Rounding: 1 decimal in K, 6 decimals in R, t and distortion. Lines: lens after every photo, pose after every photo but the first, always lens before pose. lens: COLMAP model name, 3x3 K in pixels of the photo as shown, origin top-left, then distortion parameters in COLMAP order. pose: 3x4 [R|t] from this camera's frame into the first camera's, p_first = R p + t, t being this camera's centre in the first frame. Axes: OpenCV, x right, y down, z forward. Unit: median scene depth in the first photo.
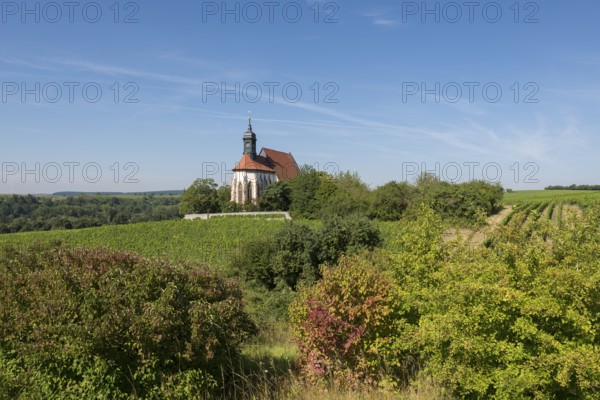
lens RADIAL K [[425.4, 0, 299.4], [0, 425.4, 211.1], [0, 0, 1]] dist [-0.049788, -0.002385]
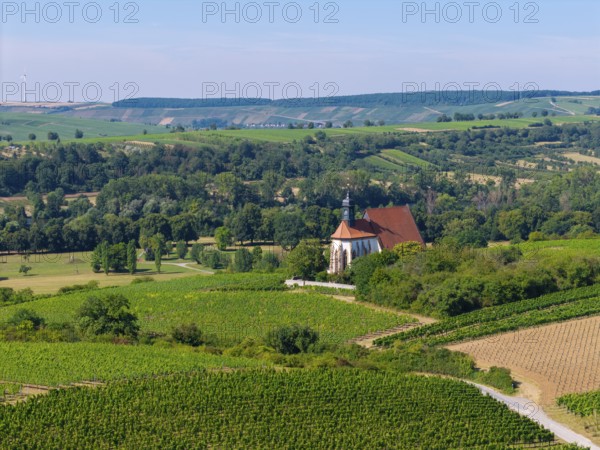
lens RADIAL K [[1200.5, 0, 300.0], [0, 1200.5, 225.0], [0, 0, 1]] dist [-0.002013, 0.064563]
pose [[0.930856, 0.028492, -0.364273, 0.850213], [0.000159, 0.996923, 0.078381, -0.360401], [0.365386, -0.073019, 0.927988, -1.768732]]
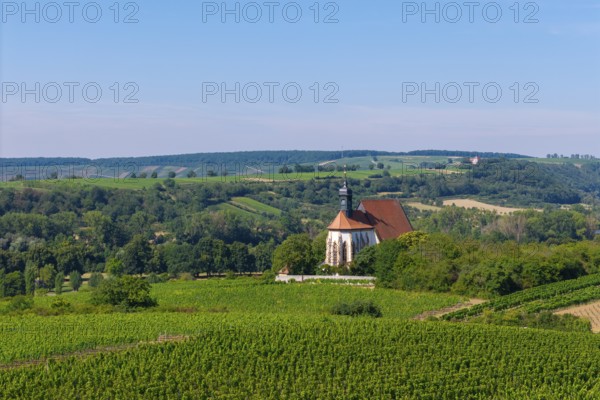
lens RADIAL K [[1200.8, 0, 300.0], [0, 1200.8, 200.0], [0, 0, 1]] dist [-0.014882, 0.044835]
pose [[0.977841, -0.001168, -0.209345, 0.355124], [0.001555, 0.999997, 0.001685, -0.168578], [0.209343, -0.001973, 0.977840, -1.690173]]
